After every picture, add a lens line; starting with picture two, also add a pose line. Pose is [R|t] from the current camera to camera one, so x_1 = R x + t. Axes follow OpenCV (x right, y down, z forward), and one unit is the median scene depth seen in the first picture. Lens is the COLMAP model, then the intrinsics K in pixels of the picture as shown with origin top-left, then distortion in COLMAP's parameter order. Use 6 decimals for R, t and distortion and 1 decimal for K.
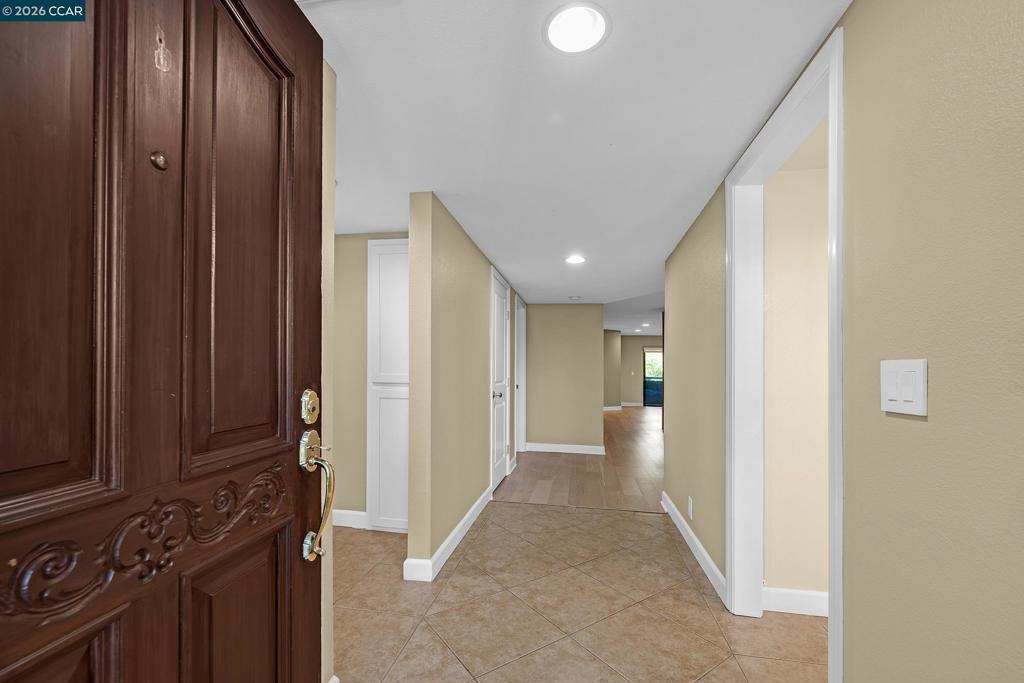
lens RADIAL K [[406.9, 0, 484.9], [0, 406.9, 369.2], [0, 0, 1]] dist [0.000034, 0.000445]
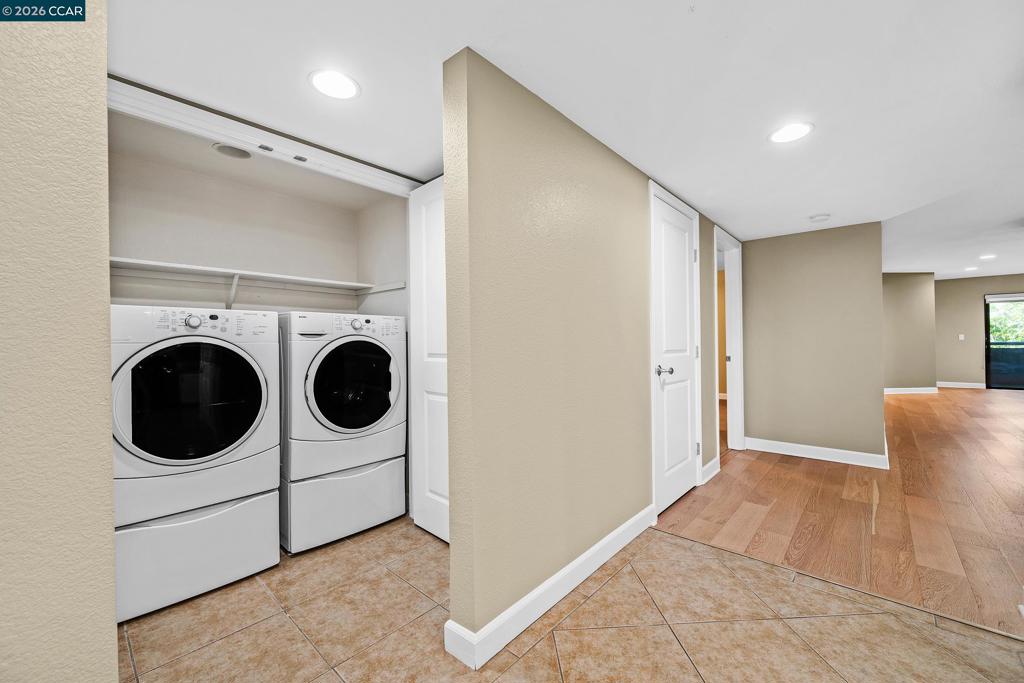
lens RADIAL K [[406.9, 0, 514.9], [0, 406.9, 347.3], [0, 0, 1]] dist [0.000034, 0.000445]
pose [[0.880906, -0.015288, -0.473044, 0.119132], [0.022460, 0.999702, 0.009518, 0.010565], [0.472757, -0.019009, 0.880988, 0.256645]]
